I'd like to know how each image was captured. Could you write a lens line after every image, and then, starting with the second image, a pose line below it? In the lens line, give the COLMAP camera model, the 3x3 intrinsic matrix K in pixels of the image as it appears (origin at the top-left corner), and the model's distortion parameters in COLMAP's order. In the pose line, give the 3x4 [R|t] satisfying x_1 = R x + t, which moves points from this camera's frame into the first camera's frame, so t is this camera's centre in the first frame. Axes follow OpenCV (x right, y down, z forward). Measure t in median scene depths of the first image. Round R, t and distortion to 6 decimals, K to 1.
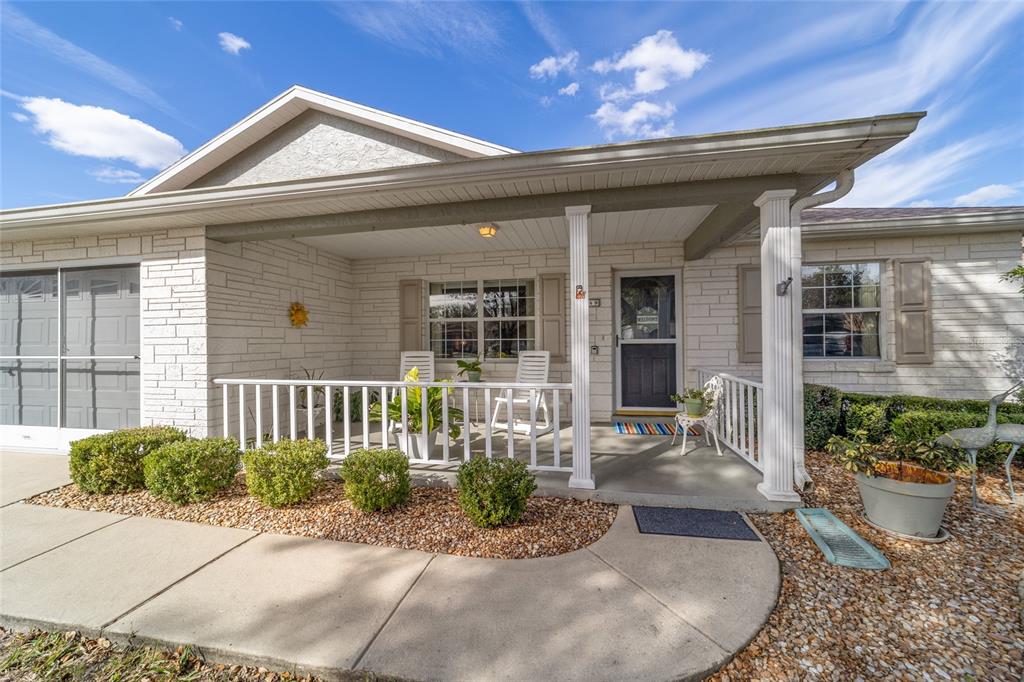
lens RADIAL K [[393.1, 0, 511.0], [0, 393.1, 342.9], [0, 0, 1]] dist [-0.010912, 0.004222]
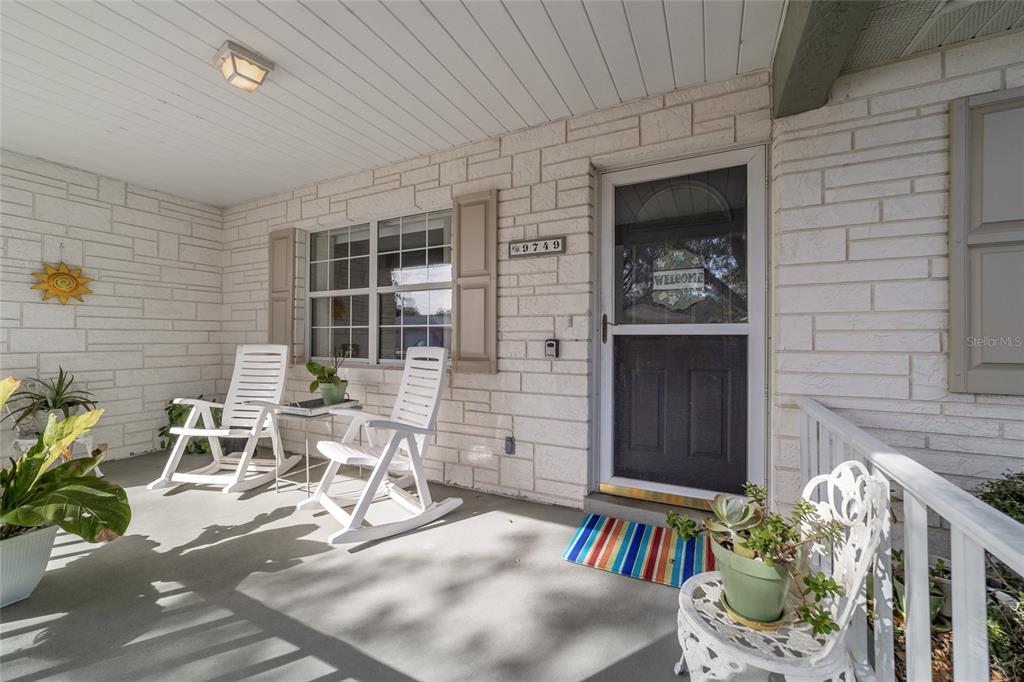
lens RADIAL K [[393.1, 0, 514.4], [0, 393.1, 341.0], [0, 0, 1]] dist [-0.010912, 0.004222]
pose [[0.965033, 0.013445, -0.261782, 0.293442], [-0.012273, 0.999906, 0.006114, 0.007665], [0.261840, -0.002687, 0.965108, 0.549032]]
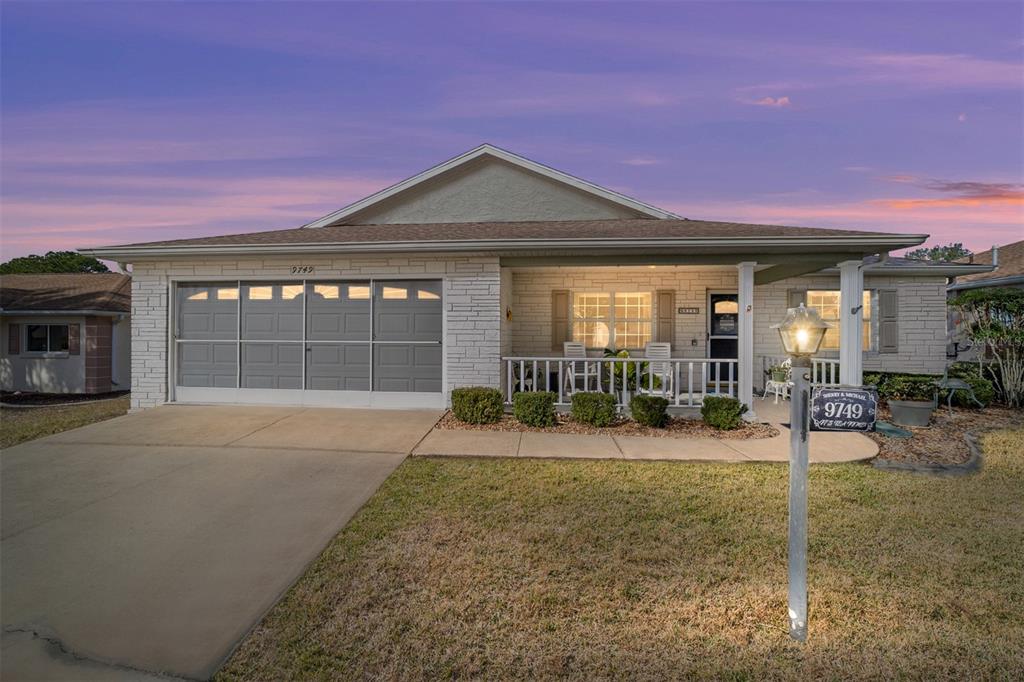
lens RADIAL K [[393.1, 0, 504.3], [0, 393.1, 336.9], [0, 0, 1]] dist [-0.010912, 0.004222]
pose [[0.993191, 0.017128, 0.115230, -0.673974], [-0.016723, 0.999850, -0.004480, 0.014691], [-0.115290, 0.002522, 0.993329, -0.386447]]
